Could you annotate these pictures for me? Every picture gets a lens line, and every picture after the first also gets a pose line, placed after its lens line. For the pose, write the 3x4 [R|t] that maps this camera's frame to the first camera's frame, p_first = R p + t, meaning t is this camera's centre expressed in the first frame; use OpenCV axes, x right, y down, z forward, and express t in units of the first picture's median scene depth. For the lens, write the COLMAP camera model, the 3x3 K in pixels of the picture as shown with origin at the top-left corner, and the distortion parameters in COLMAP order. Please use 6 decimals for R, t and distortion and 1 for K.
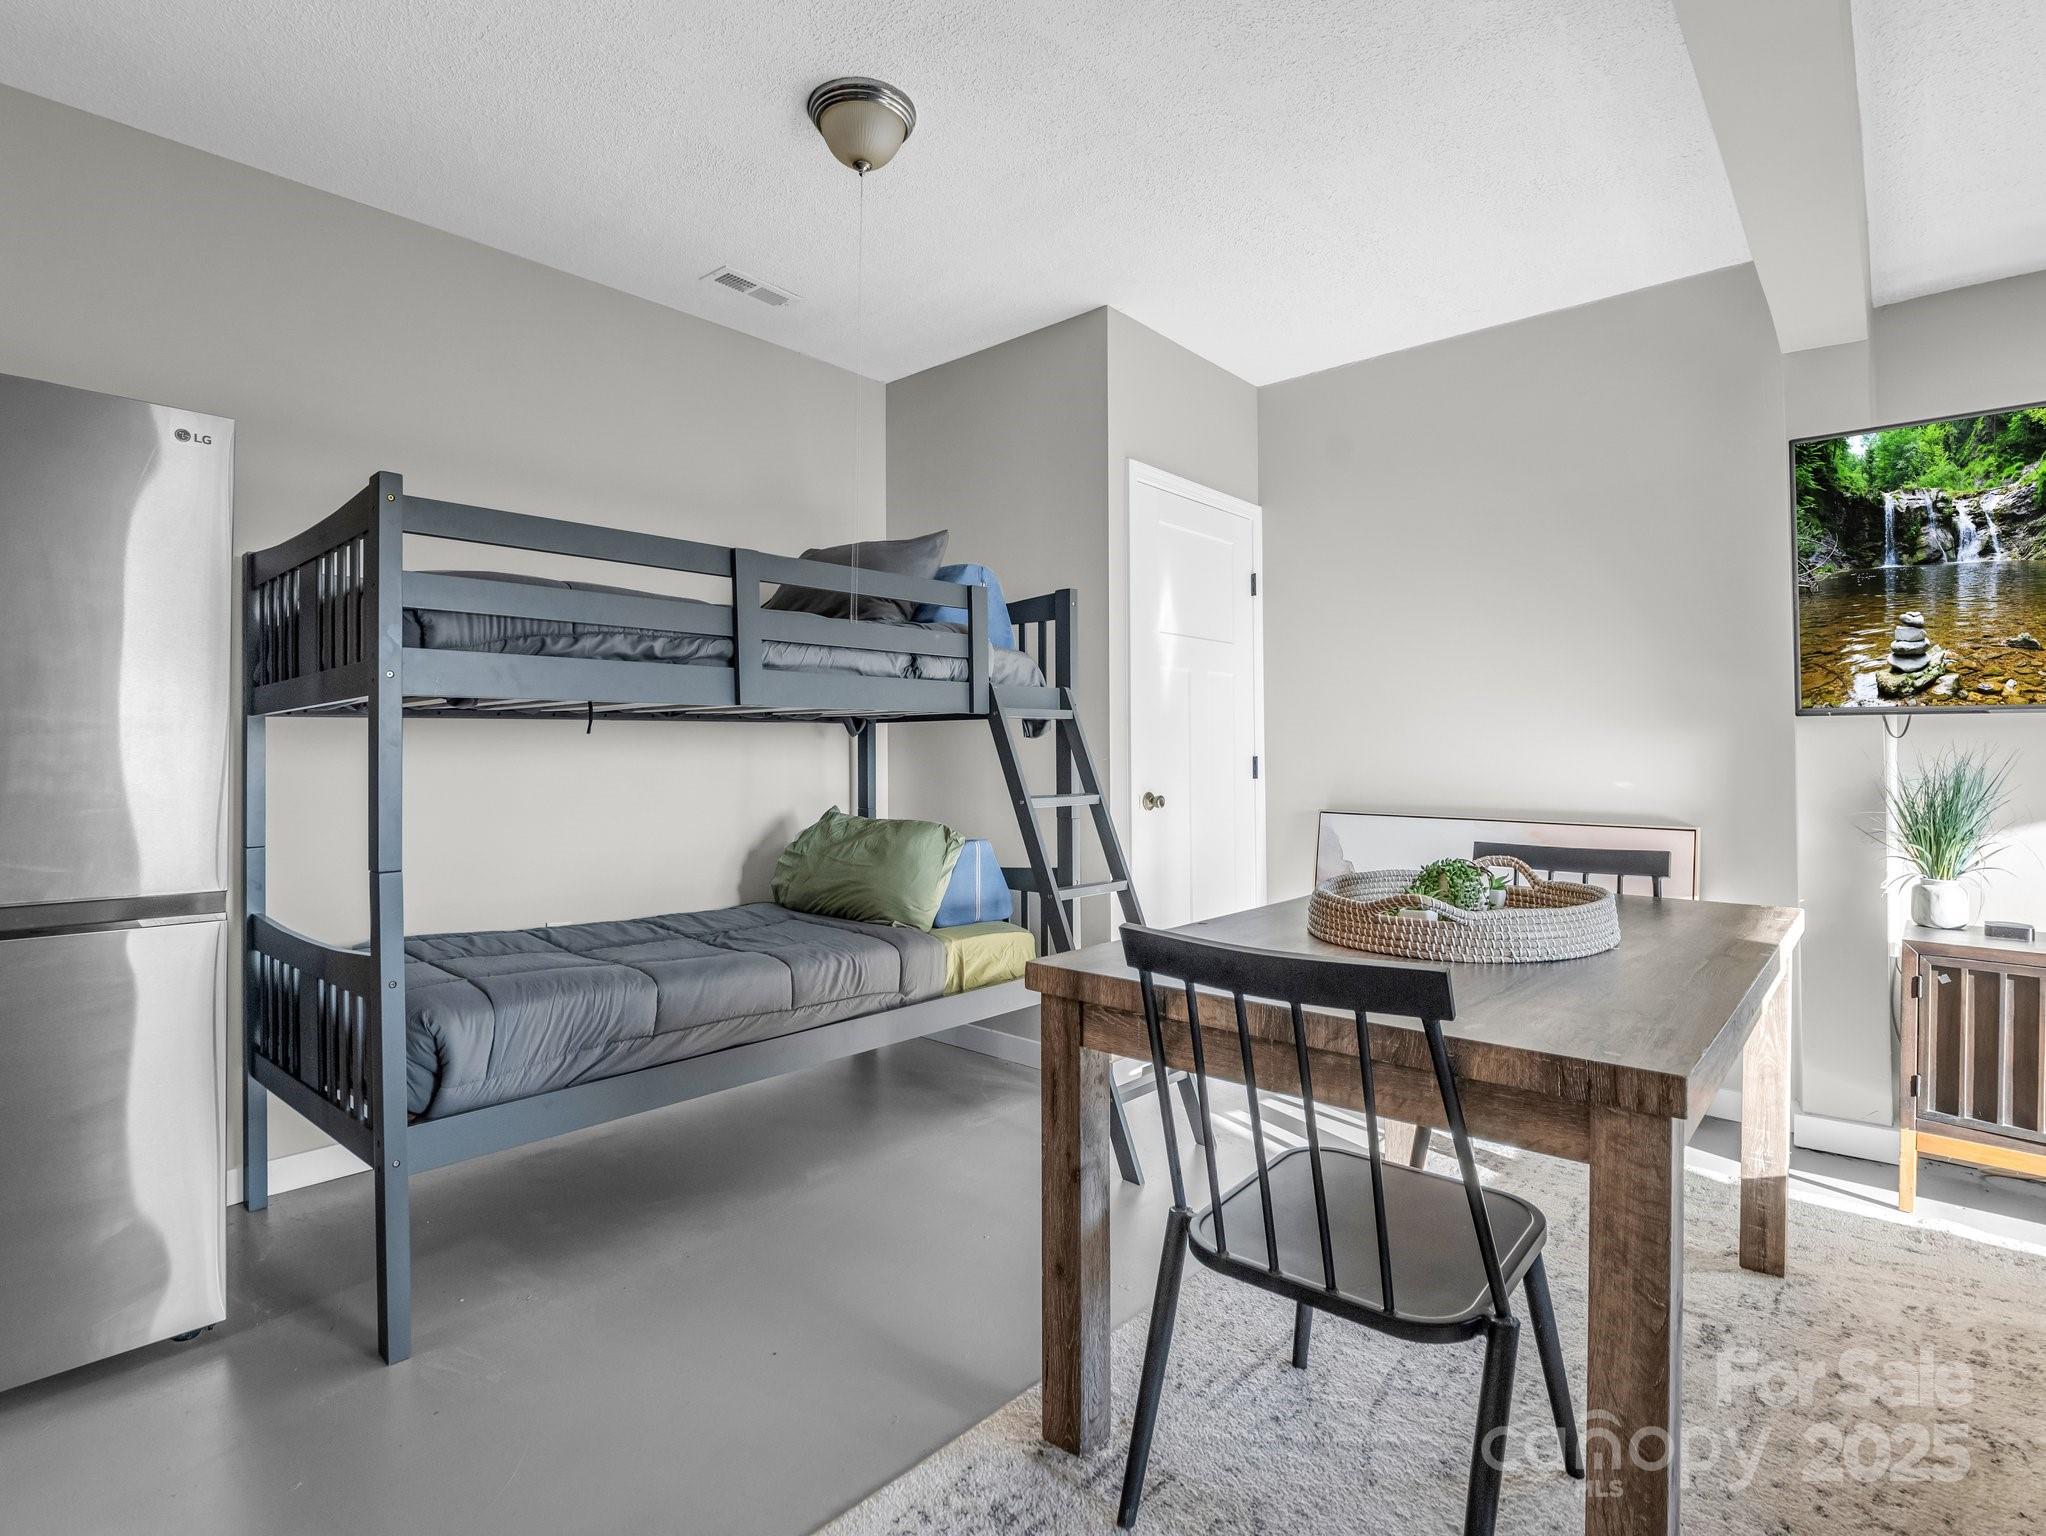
lens RADIAL K [[1055.6, 0, 1022.4], [0, 1055.6, 783.3], [0, 0, 1]] dist [-0.022130, 0.001514]
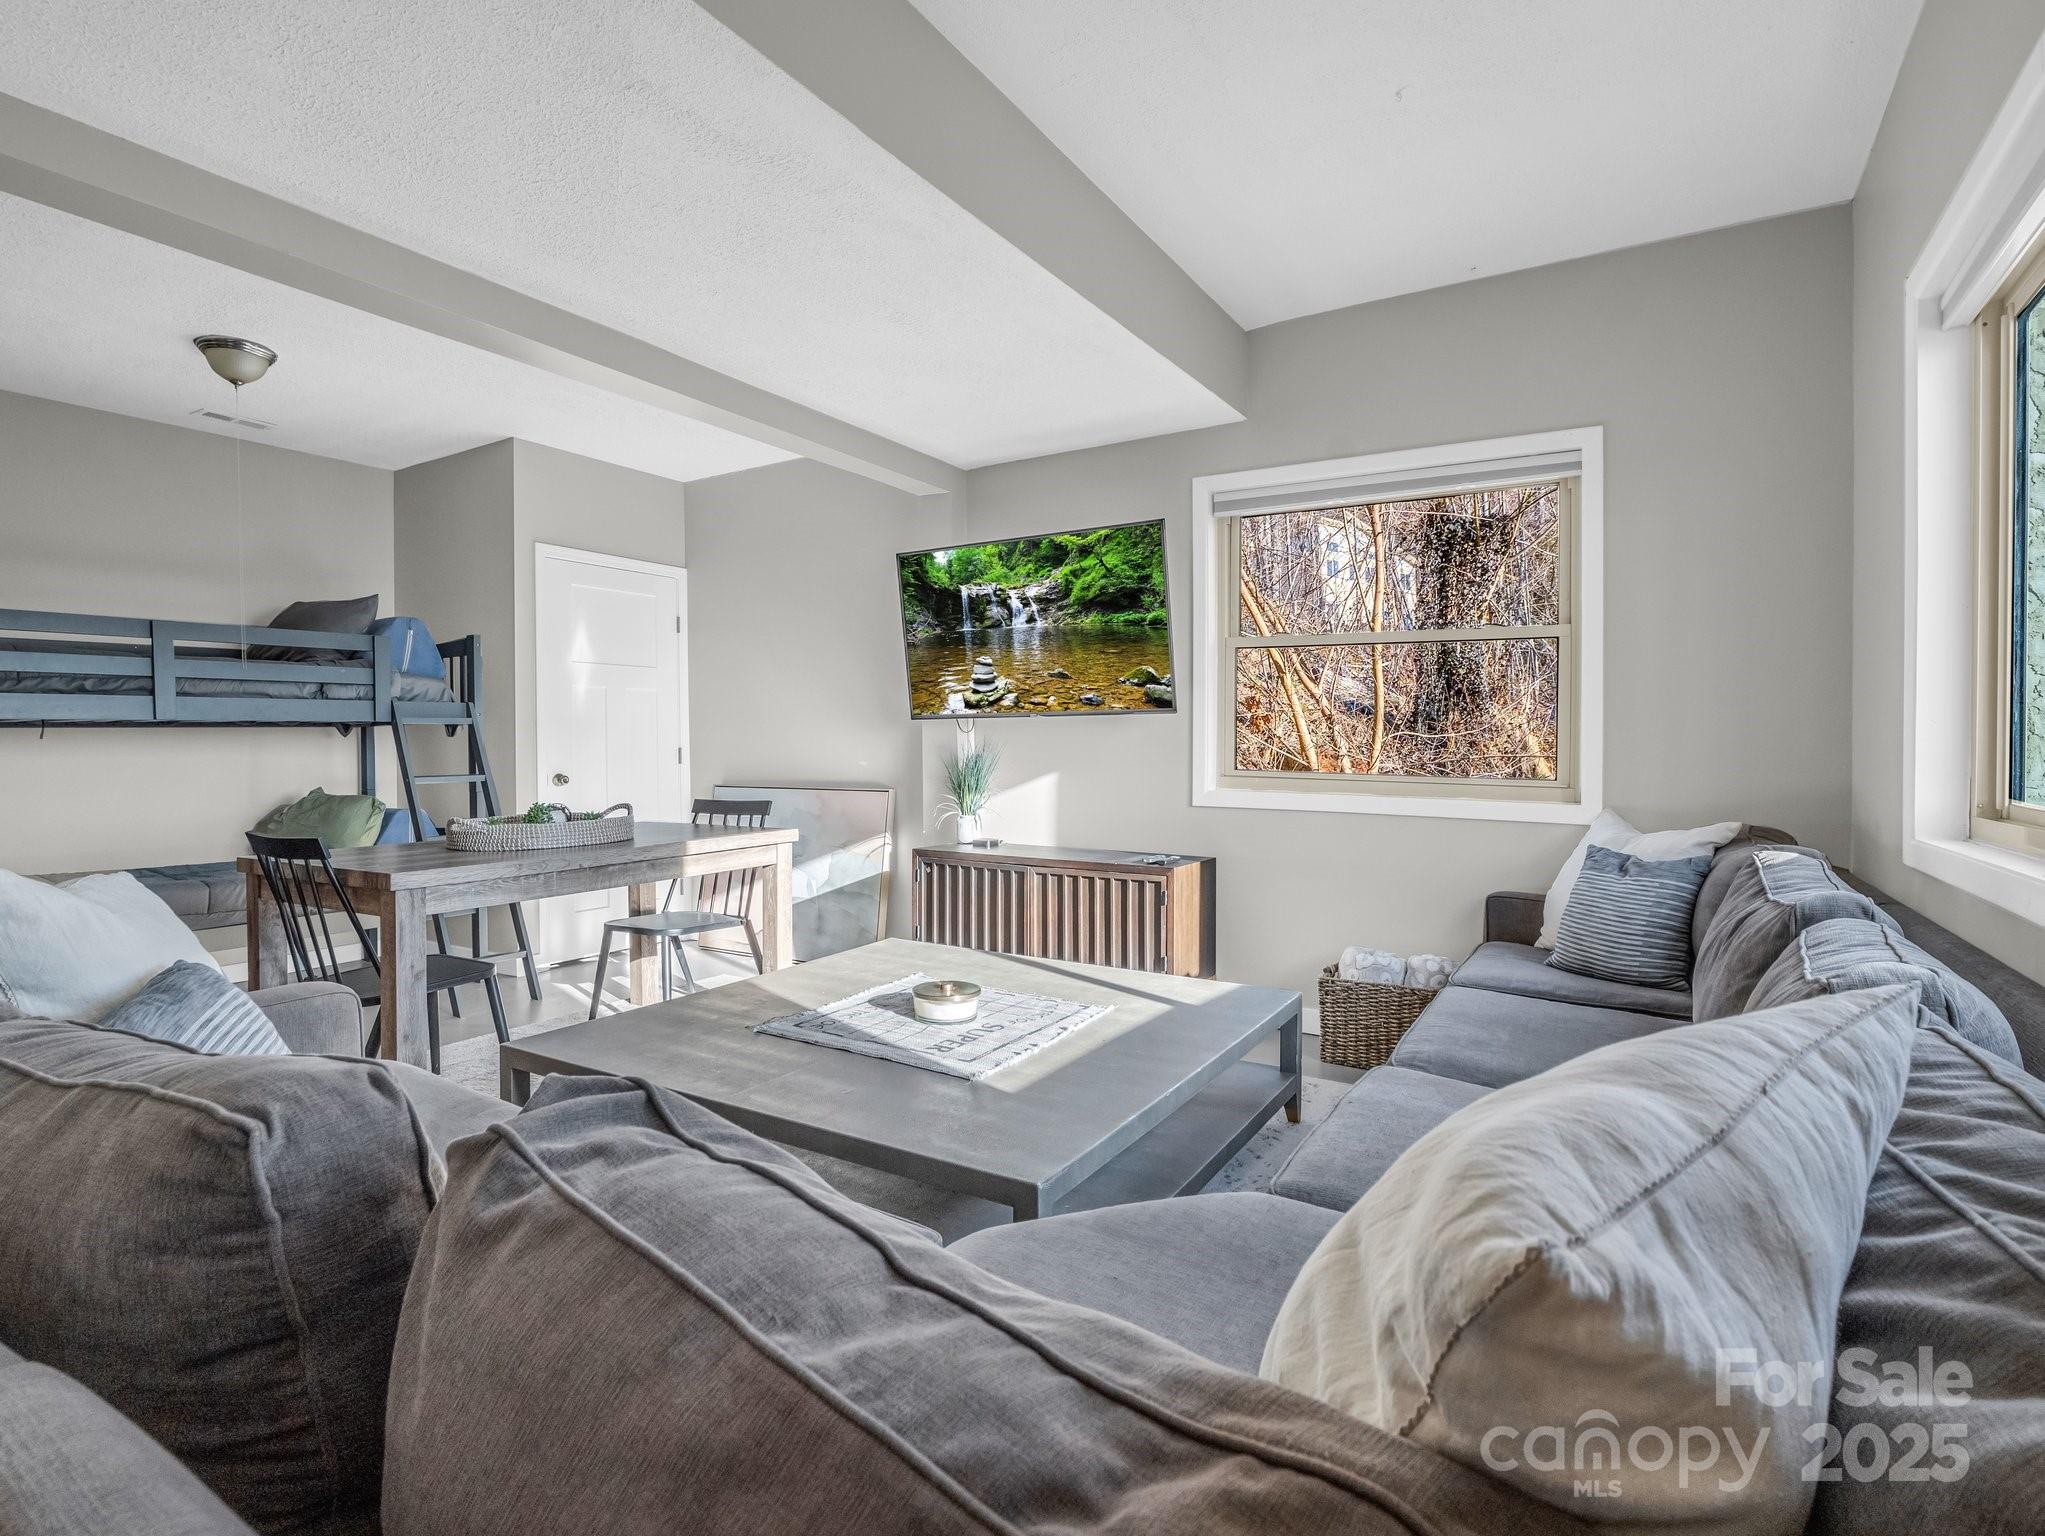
lens RADIAL K [[1022.0, 0, 1022.8], [0, 1022.0, 765.6], [0, 0, 1]] dist [-0.004318, -0.009710]
pose [[0.982374, -0.014273, 0.186380, 0.609544], [0.015722, 0.999857, -0.006296, 0.021586], [-0.186263, 0.009115, 0.982458, -0.623307]]
